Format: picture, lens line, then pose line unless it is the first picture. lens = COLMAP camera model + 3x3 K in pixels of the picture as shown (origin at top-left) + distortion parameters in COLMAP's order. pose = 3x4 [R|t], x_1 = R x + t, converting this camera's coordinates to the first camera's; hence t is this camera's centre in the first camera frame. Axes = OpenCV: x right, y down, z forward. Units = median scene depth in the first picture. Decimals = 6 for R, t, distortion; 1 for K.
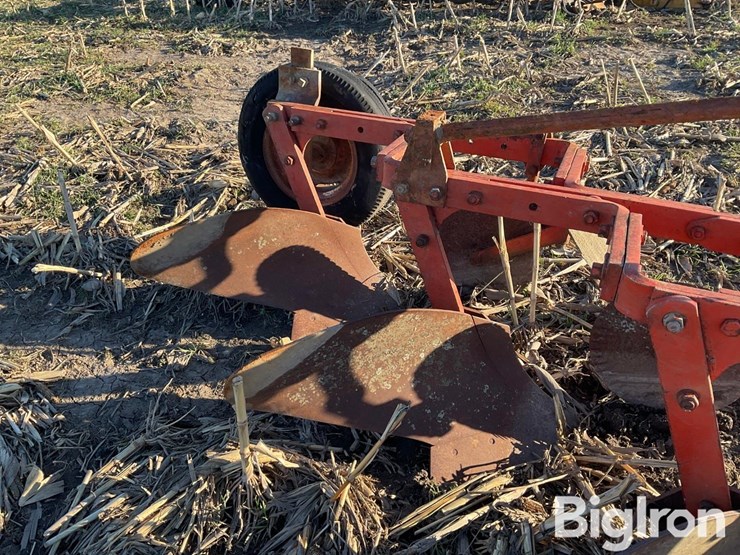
lens RADIAL K [[617.9, 0, 367.1], [0, 617.9, 274.5], [0, 0, 1]] dist [0.078892, -0.127940]
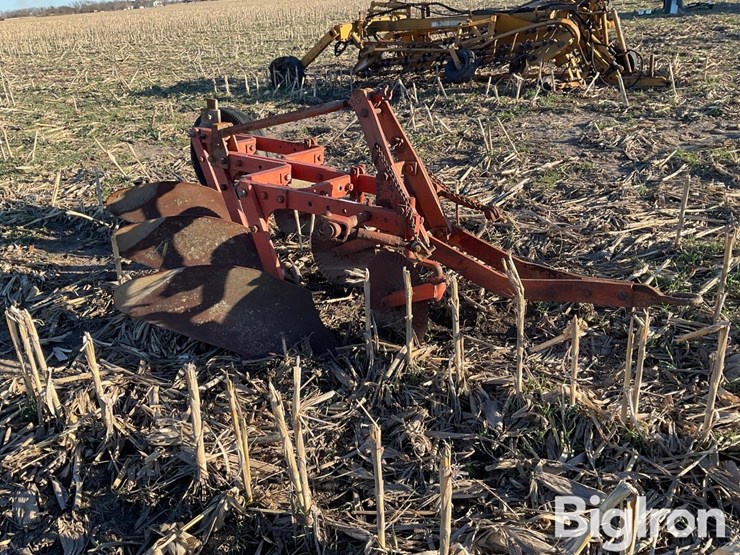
lens RADIAL K [[614.9, 0, 367.9], [0, 614.9, 279.3], [0, 0, 1]] dist [0.099221, -0.194811]
pose [[0.978466, 0.061395, -0.197068, 0.957726], [-0.083076, 0.991132, -0.103705, 0.406788], [0.188953, 0.117844, 0.974889, -0.816799]]
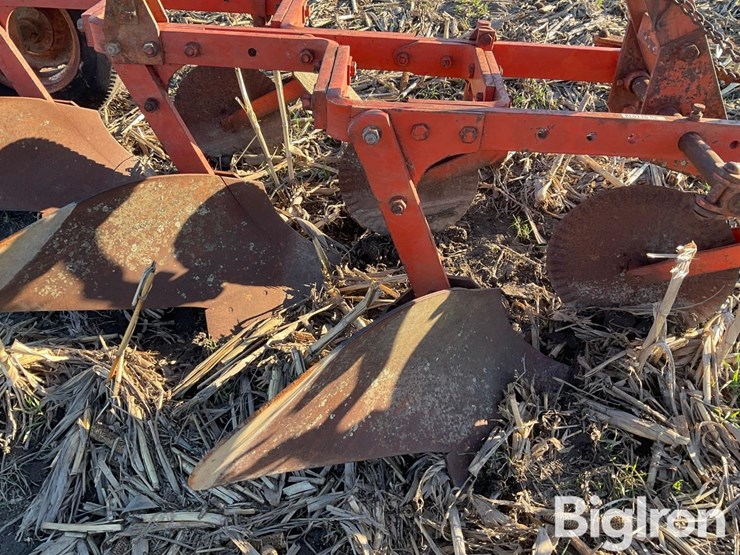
lens RADIAL K [[614.9, 0, 367.9], [0, 614.9, 279.3], [0, 0, 1]] dist [0.099221, -0.194811]
pose [[0.939639, -0.206848, 0.272566, 0.086528], [0.155873, 0.967898, 0.197174, 0.067818], [-0.304601, -0.142786, 0.941717, -0.037573]]
